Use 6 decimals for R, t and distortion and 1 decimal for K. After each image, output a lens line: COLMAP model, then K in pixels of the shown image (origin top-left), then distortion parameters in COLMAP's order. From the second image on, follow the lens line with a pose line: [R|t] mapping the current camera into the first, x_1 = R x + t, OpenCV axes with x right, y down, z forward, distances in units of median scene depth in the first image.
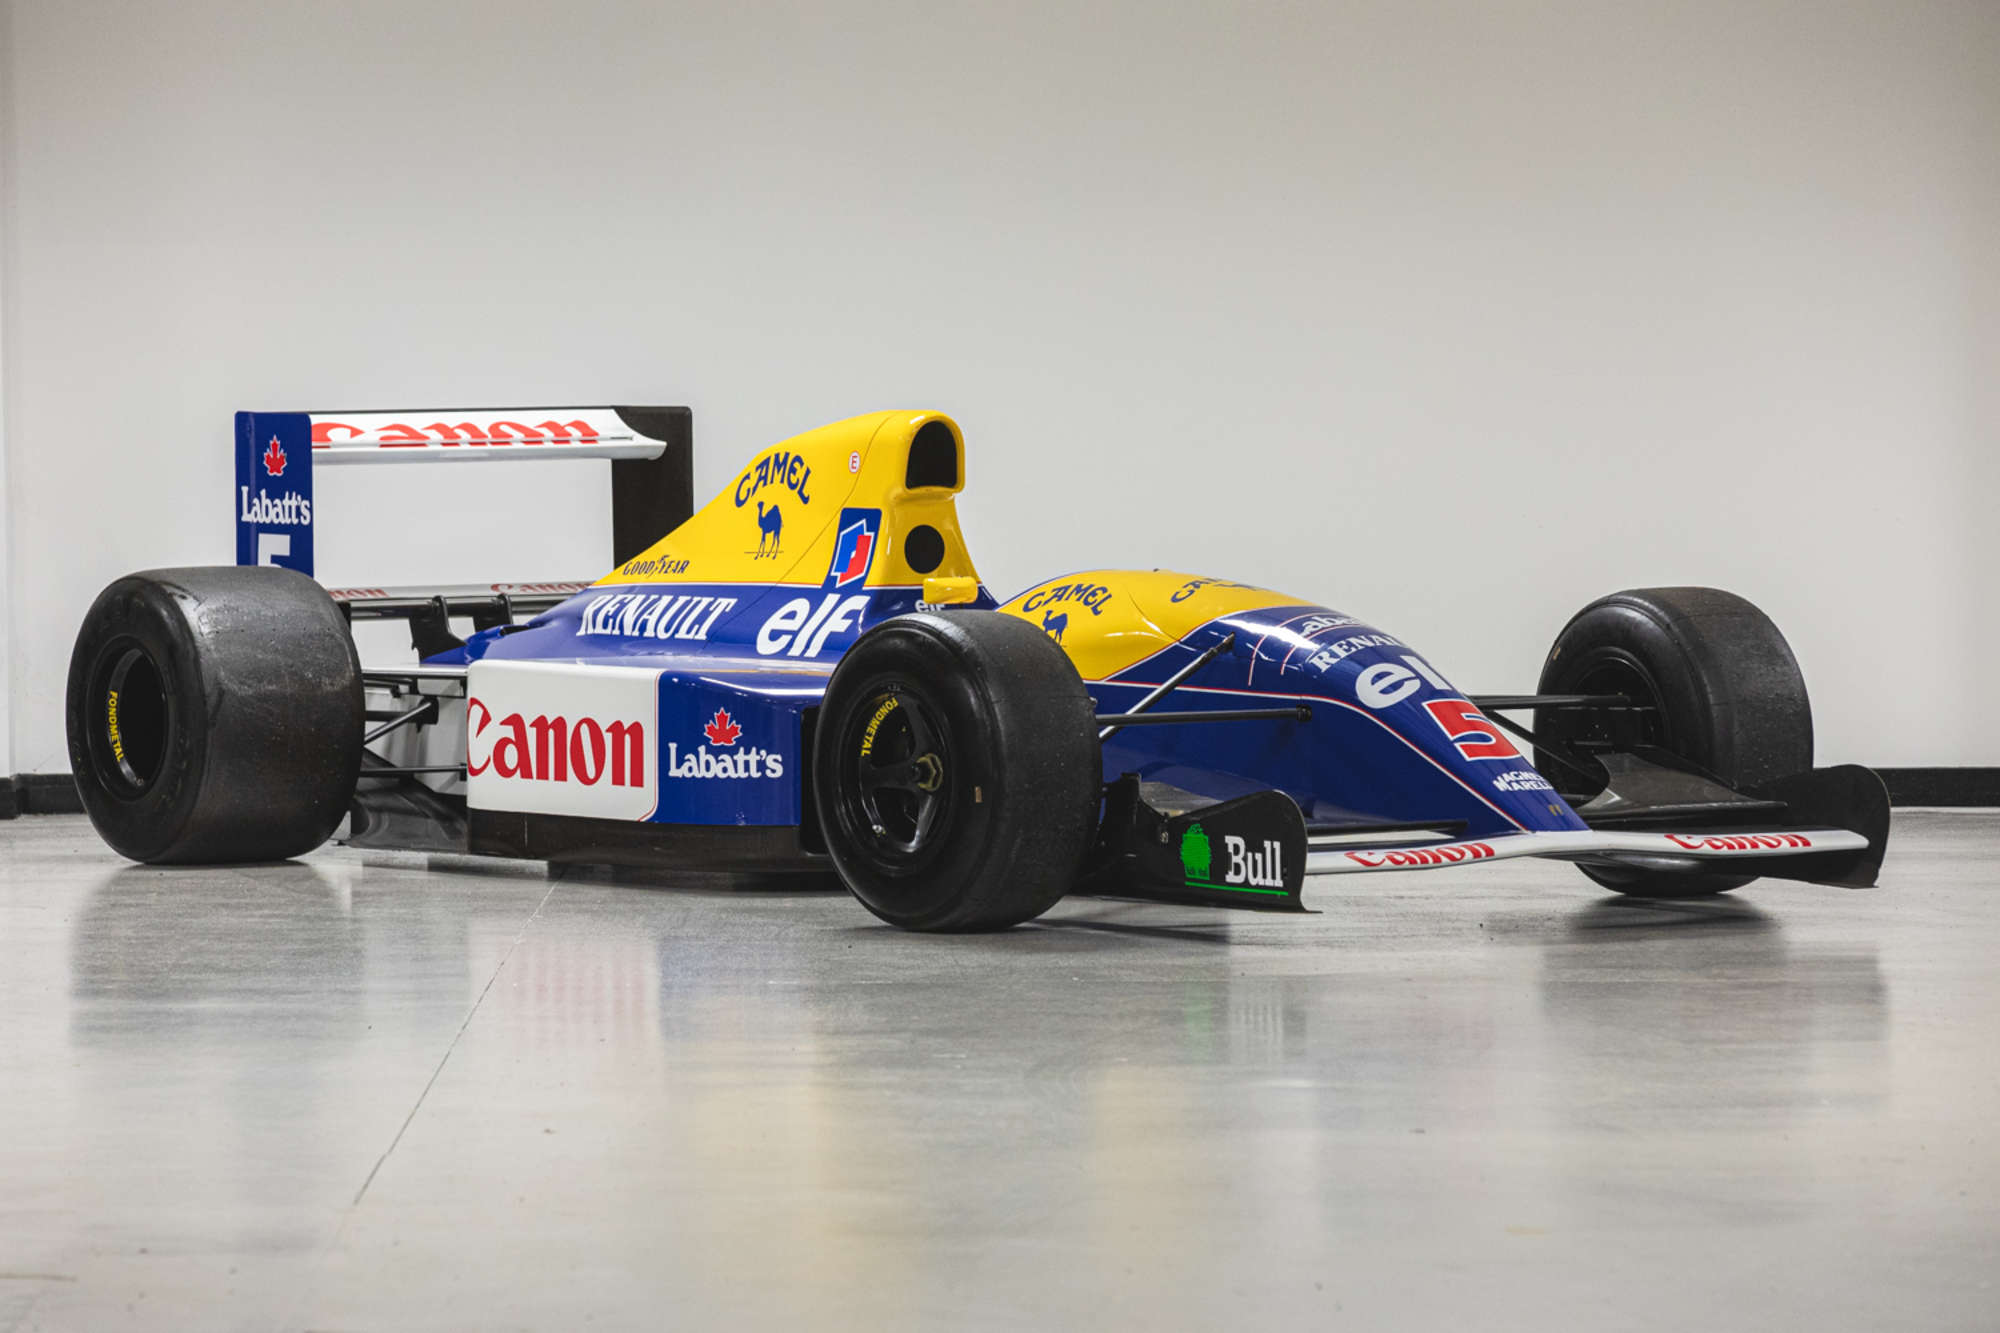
lens RADIAL K [[11210.8, 0, 1000.0], [0, 11210.8, 666.5], [0, 0, 1]] dist [1.562713, -5.462653]
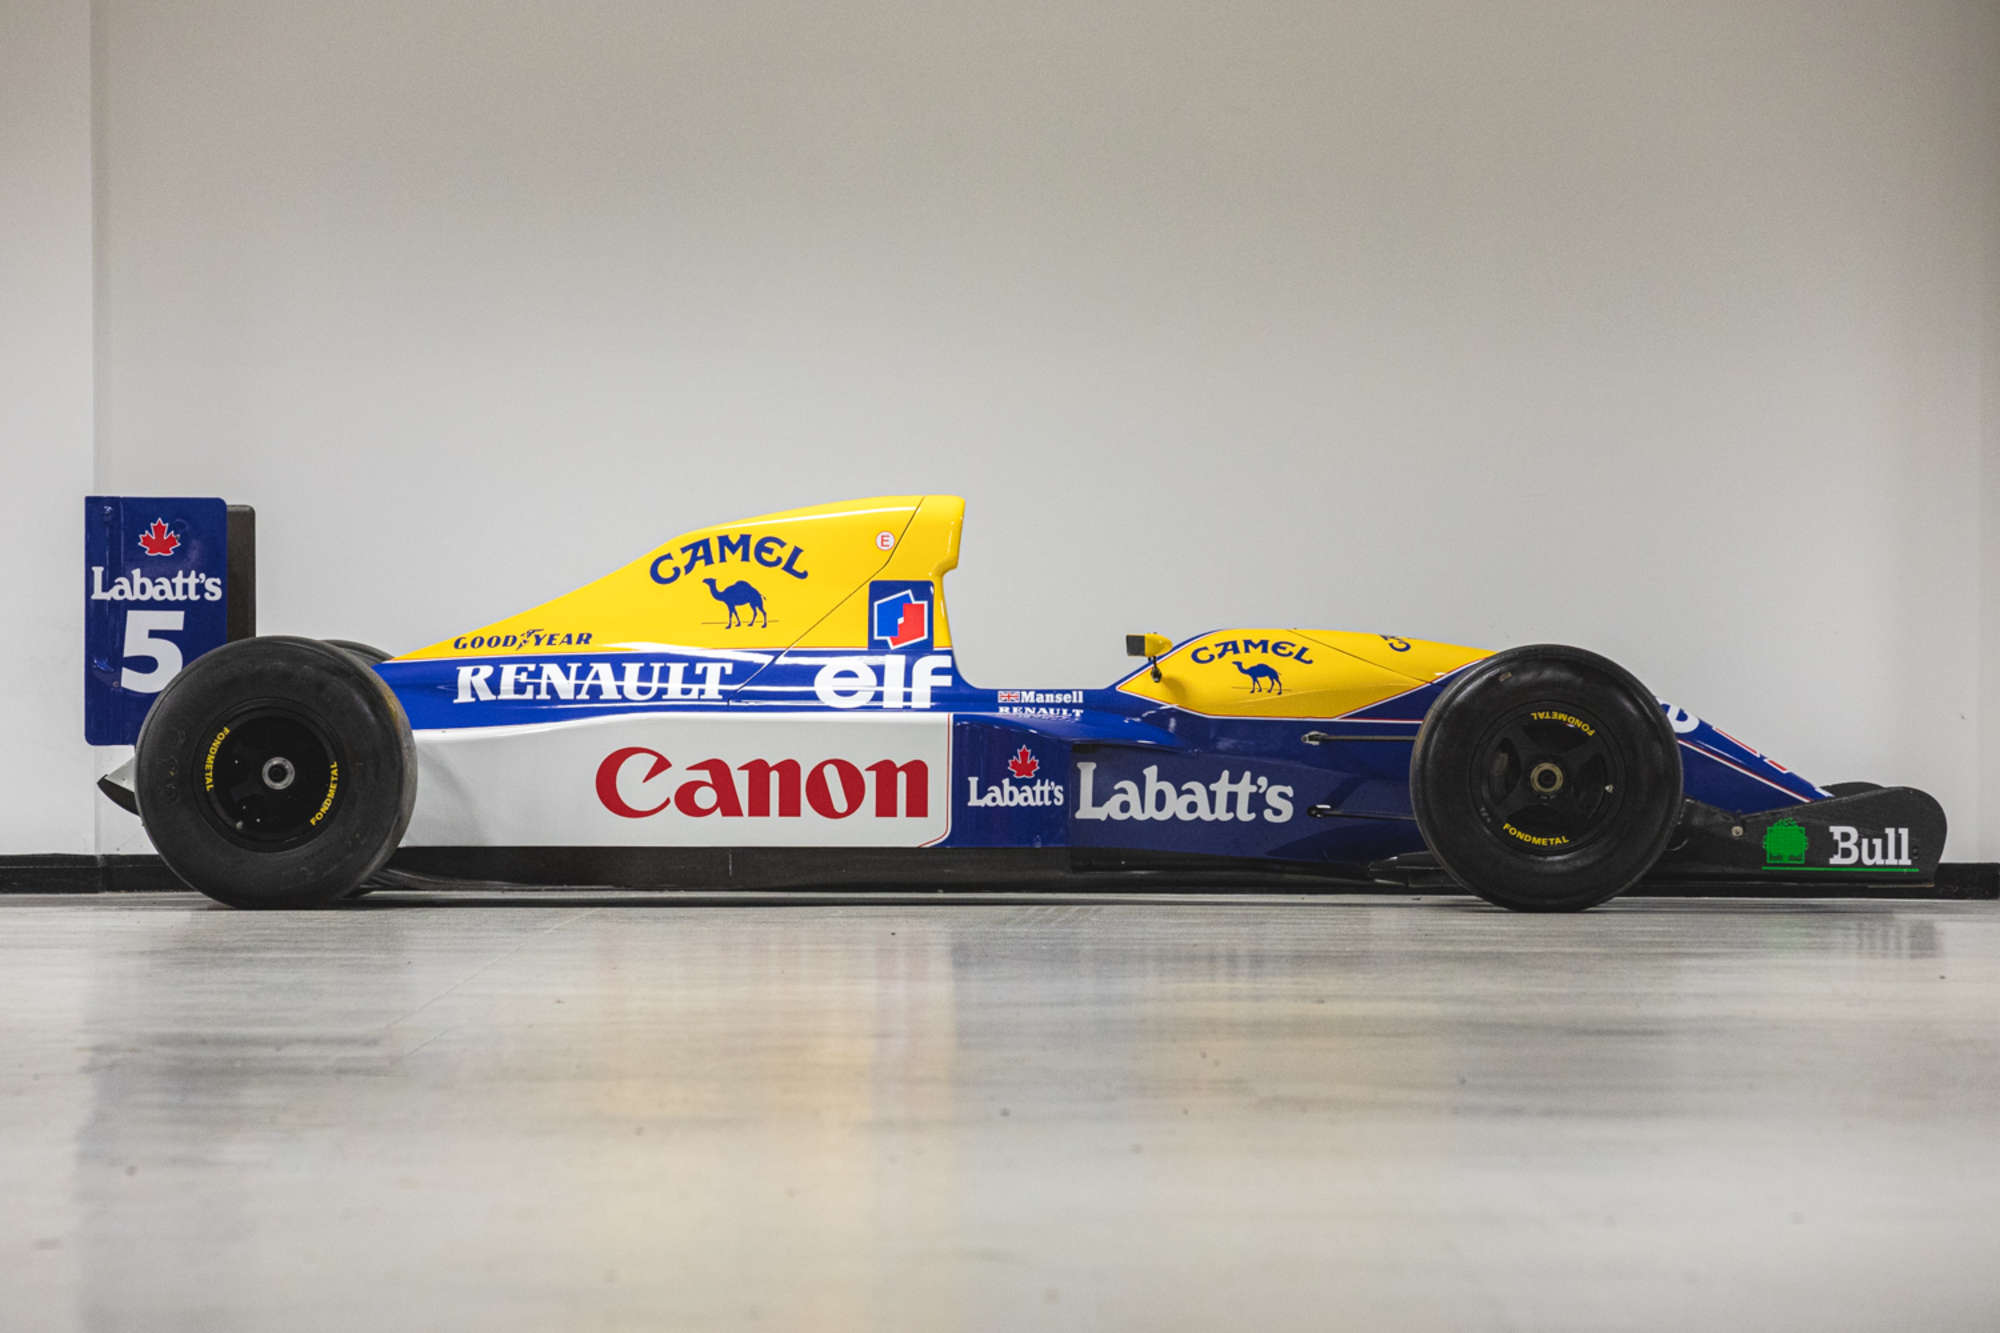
lens RADIAL K [[11210.8, 0, 1000.0], [0, 11210.8, 666.5], [0, 0, 1]] dist [1.562713, -5.462653]
pose [[0.566133, 0.013442, 0.824204, -0.969774], [0.026603, 0.999048, -0.034567, 0.035180], [-0.823884, 0.041496, 0.565237, 0.354207]]
